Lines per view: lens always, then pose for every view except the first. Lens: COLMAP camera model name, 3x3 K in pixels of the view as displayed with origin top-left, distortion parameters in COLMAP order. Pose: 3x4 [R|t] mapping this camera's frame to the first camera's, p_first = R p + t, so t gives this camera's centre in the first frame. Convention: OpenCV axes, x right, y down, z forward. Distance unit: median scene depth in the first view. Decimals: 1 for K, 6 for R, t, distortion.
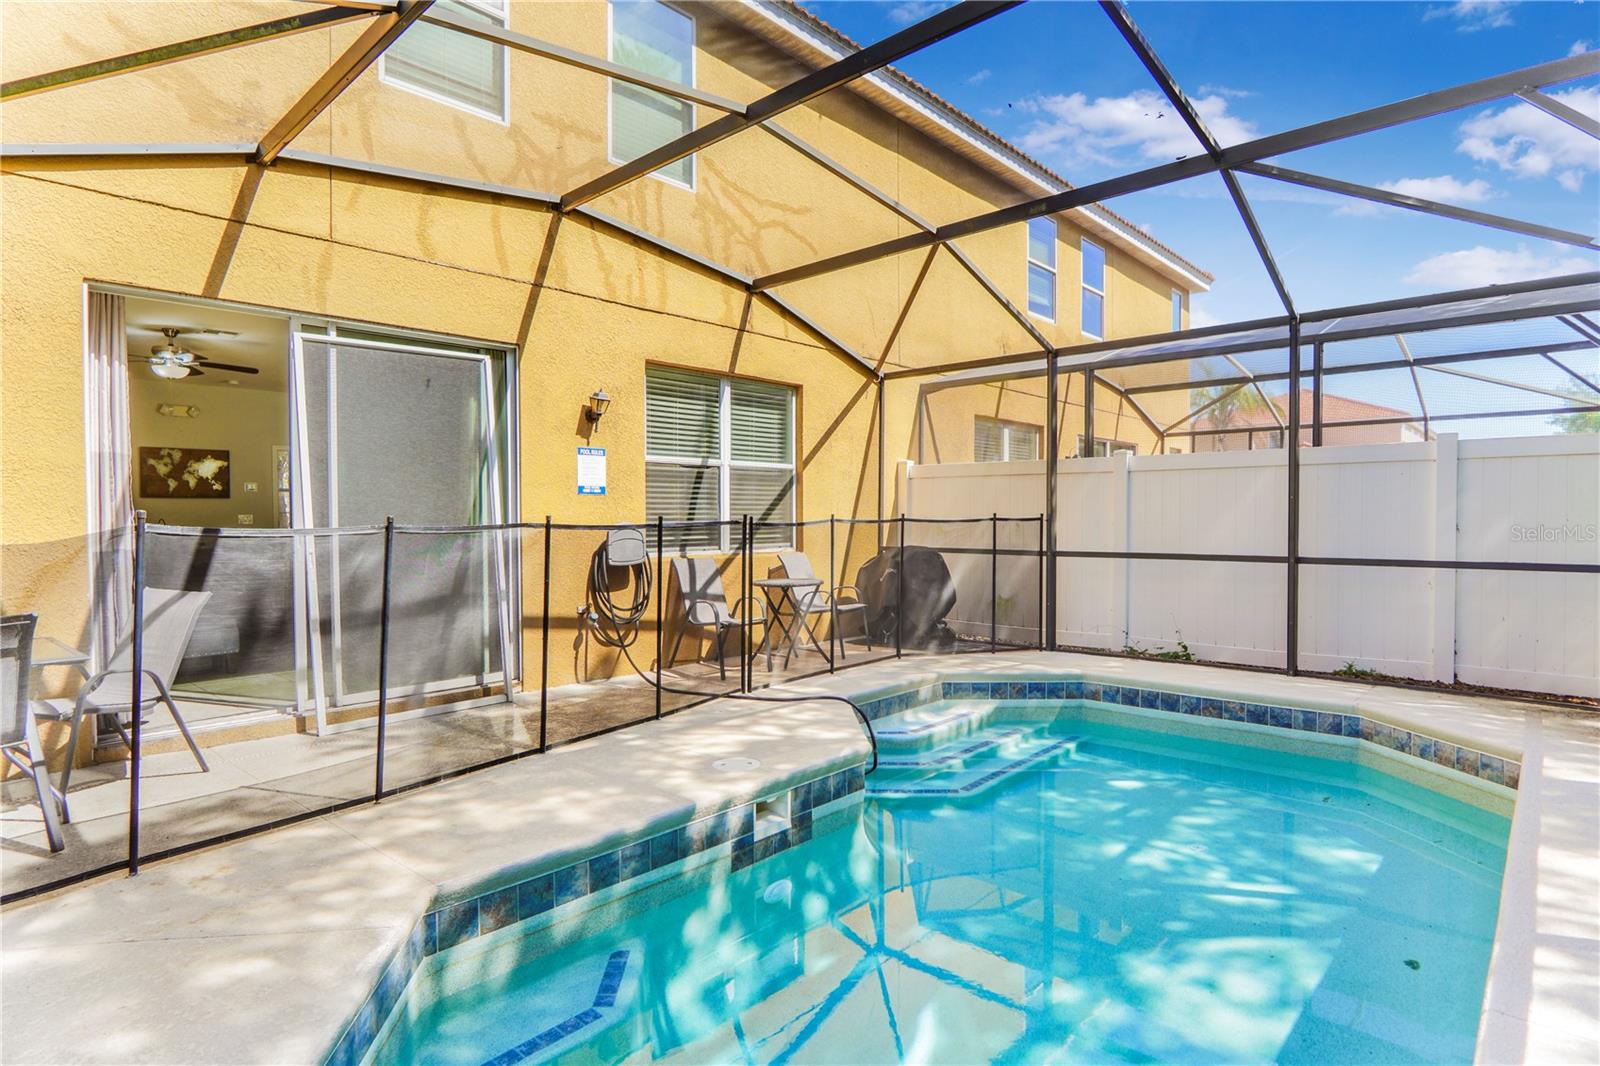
lens RADIAL K [[858.7, 0, 801.4], [0, 858.7, 534.1], [0, 0, 1]] dist [-0.023149, 0.006879]
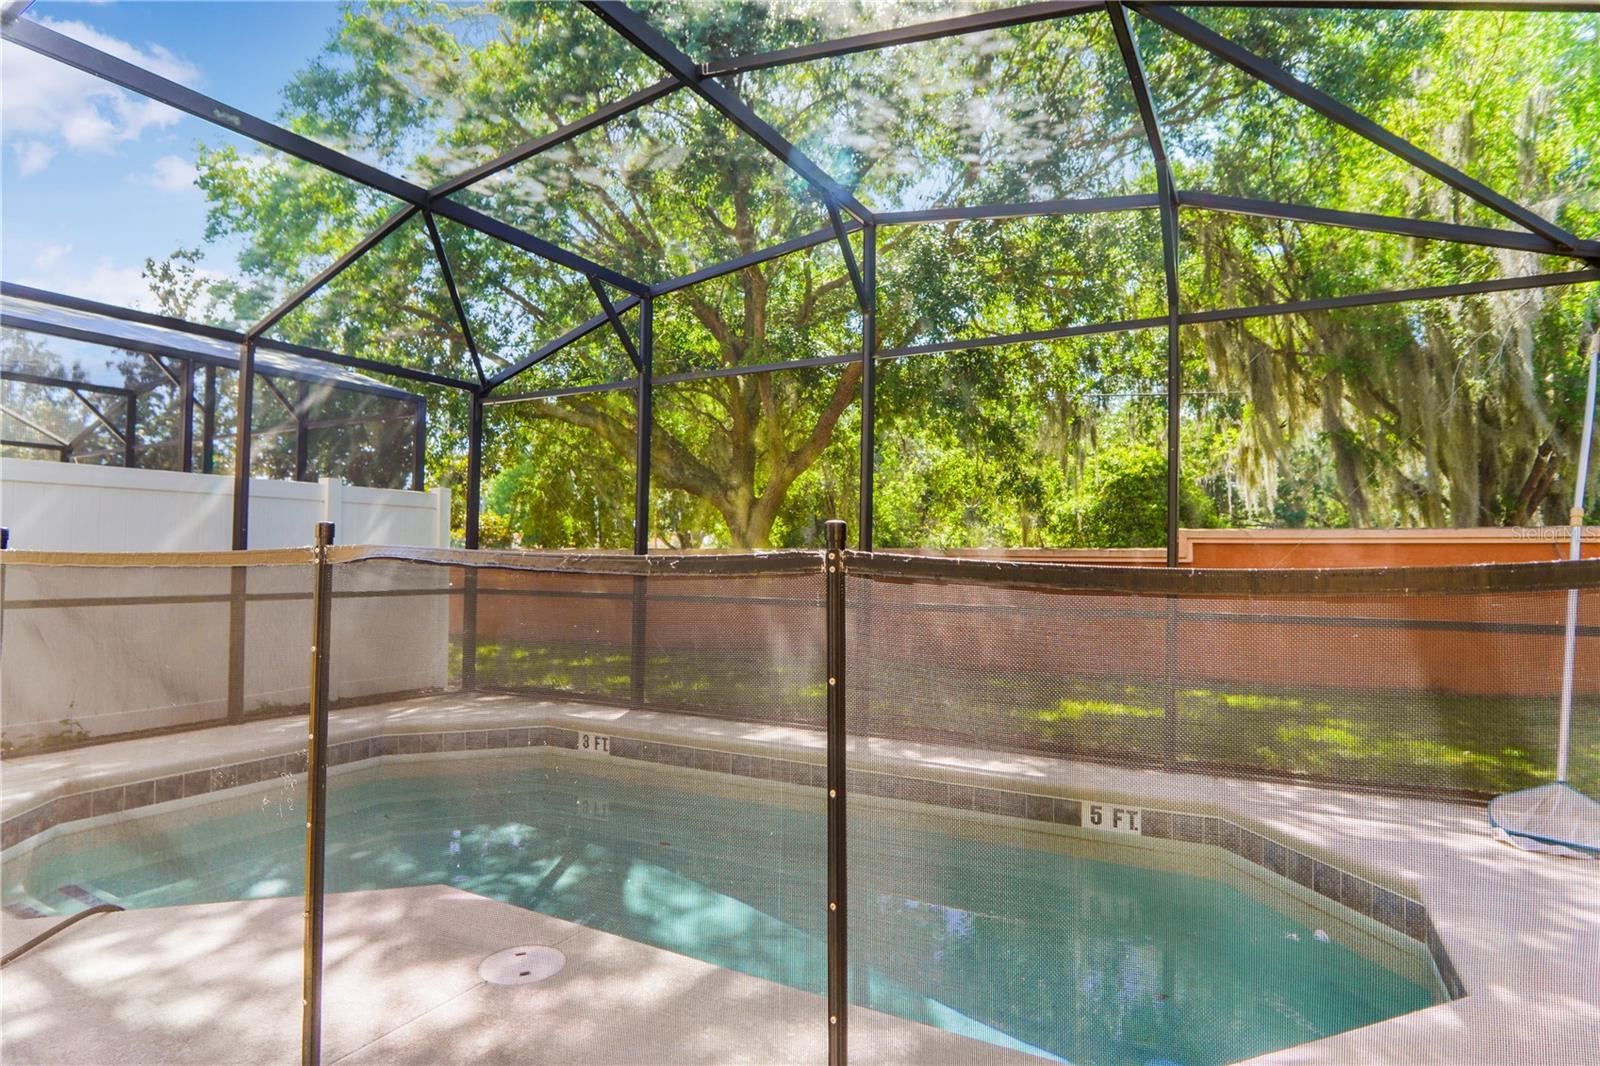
lens RADIAL K [[858.7, 0, 803.3], [0, 858.7, 543.1], [0, 0, 1]] dist [-0.023149, 0.006879]
pose [[-0.265208, 0.022058, 0.963939, -0.444266], [0.006613, 0.999756, -0.021059, -0.004388], [-0.964169, 0.000789, -0.265289, 0.621312]]
